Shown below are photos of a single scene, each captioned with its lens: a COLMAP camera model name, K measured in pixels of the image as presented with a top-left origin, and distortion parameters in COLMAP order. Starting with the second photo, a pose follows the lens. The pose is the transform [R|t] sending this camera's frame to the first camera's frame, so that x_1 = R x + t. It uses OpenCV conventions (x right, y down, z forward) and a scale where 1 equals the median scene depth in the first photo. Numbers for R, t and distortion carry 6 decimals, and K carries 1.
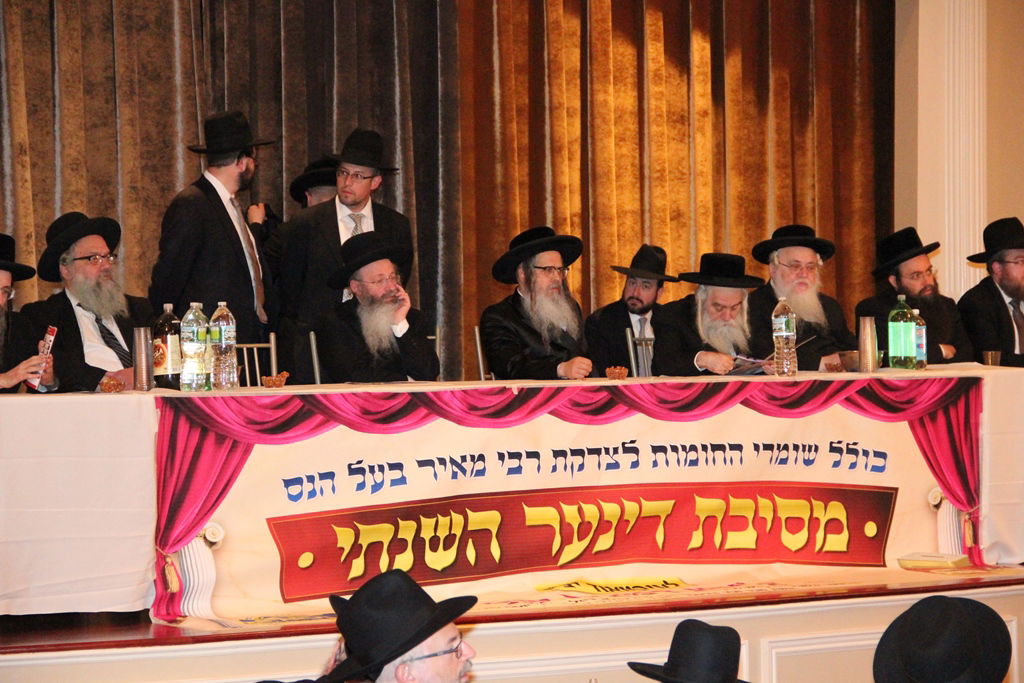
lens RADIAL K [[3321.1, 0, 549.0], [0, 3321.1, 381.5], [0, 0, 1]] dist [0.791545, 0.000000]
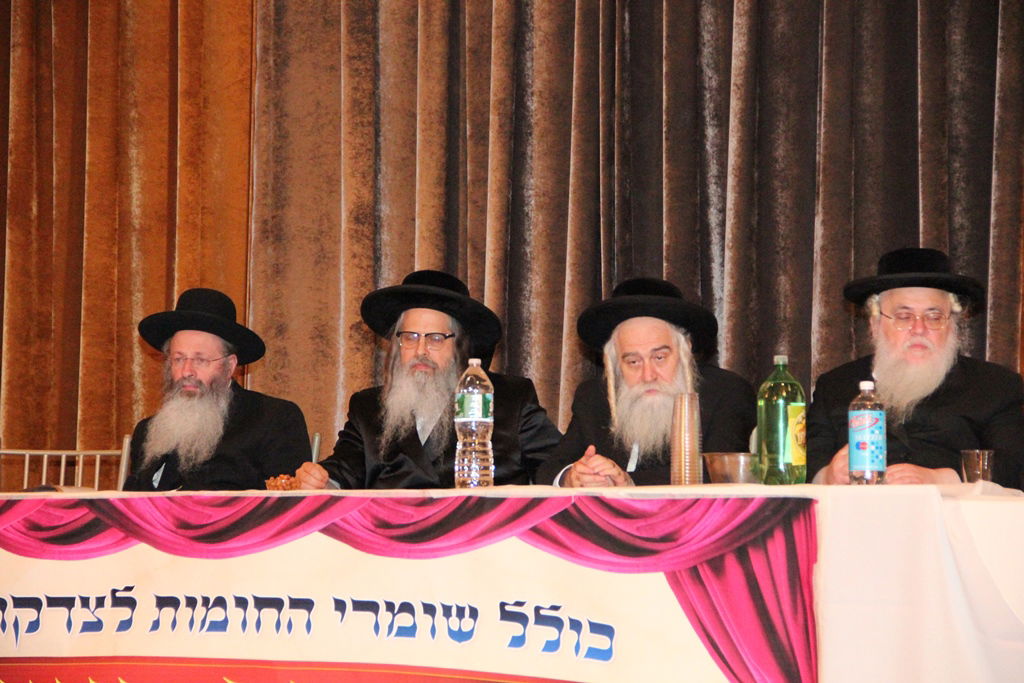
lens RADIAL K [[3799.2, 0, 546.4], [0, 3799.2, 378.5], [0, 0, 1]] dist [0.966888, 0.000000]
pose [[0.519887, -0.027841, -0.853781, 0.653973], [-0.028053, 0.998373, -0.049638, 0.011705], [0.853774, 0.049757, 0.518260, 0.651211]]
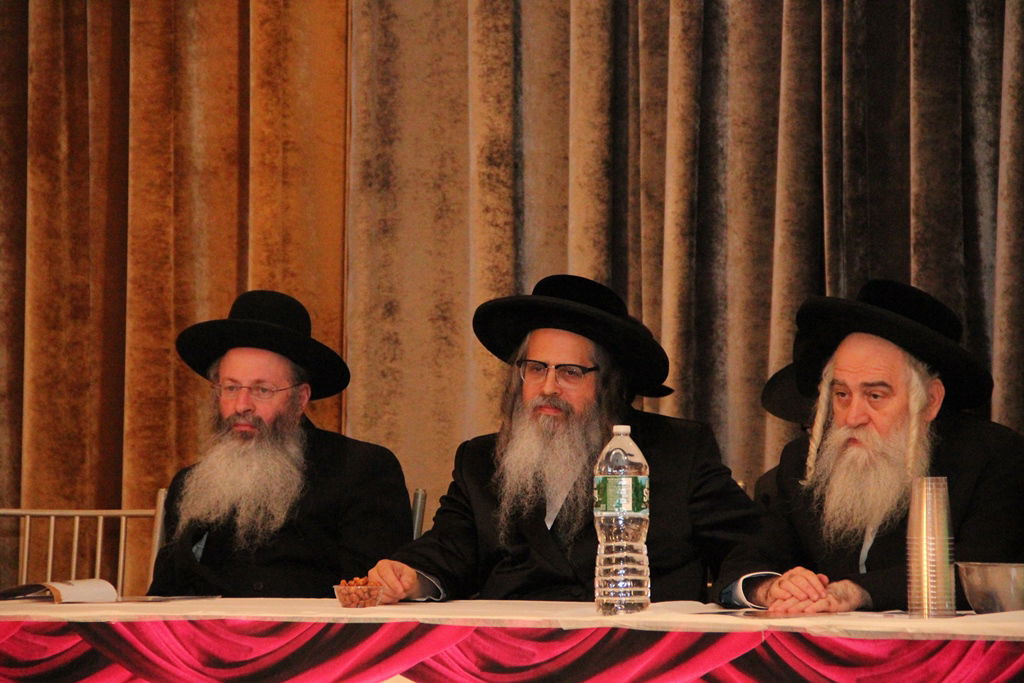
lens RADIAL K [[4673.3, 0, 517.8], [0, 4673.3, 406.5], [0, 0, 1]] dist [1.278710, 0.000000]
pose [[0.468418, -0.000454, -0.883507, 0.576218], [-0.020392, 0.999728, -0.011325, -0.020611], [0.883272, 0.023321, 0.468281, 0.707798]]
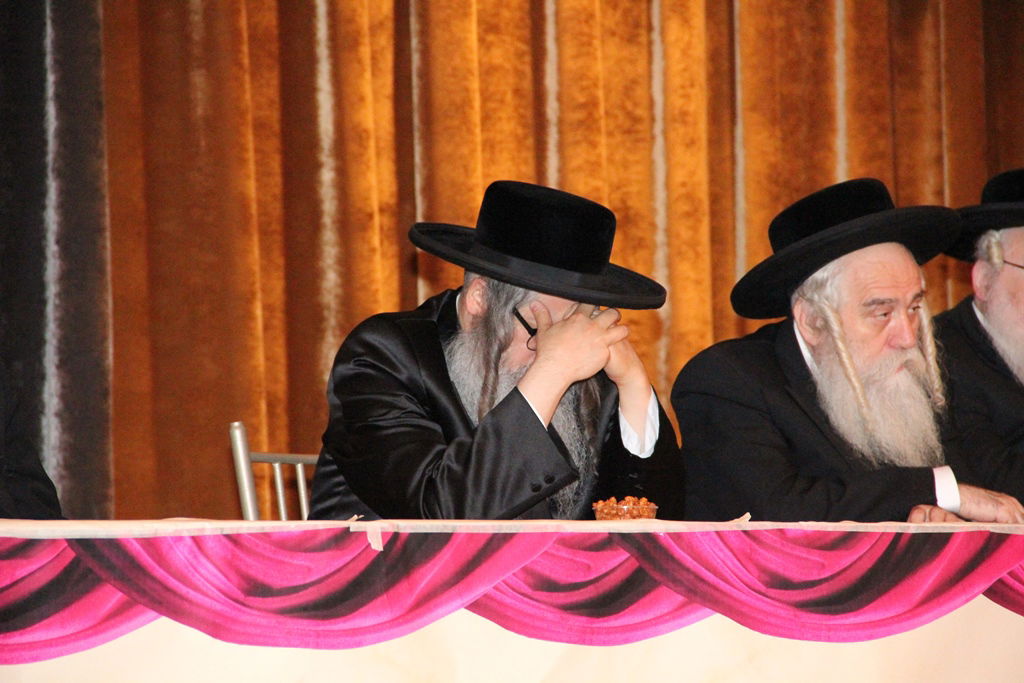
lens RADIAL K [[5894.0, 0, 516.9], [0, 5894.0, 370.2], [0, 0, 1]] dist [1.975378, 0.000000]
pose [[0.997036, -0.004039, 0.076832, -0.039246], [0.009636, 0.997314, -0.072610, 0.027449], [-0.076332, 0.073135, 0.994397, 0.361596]]
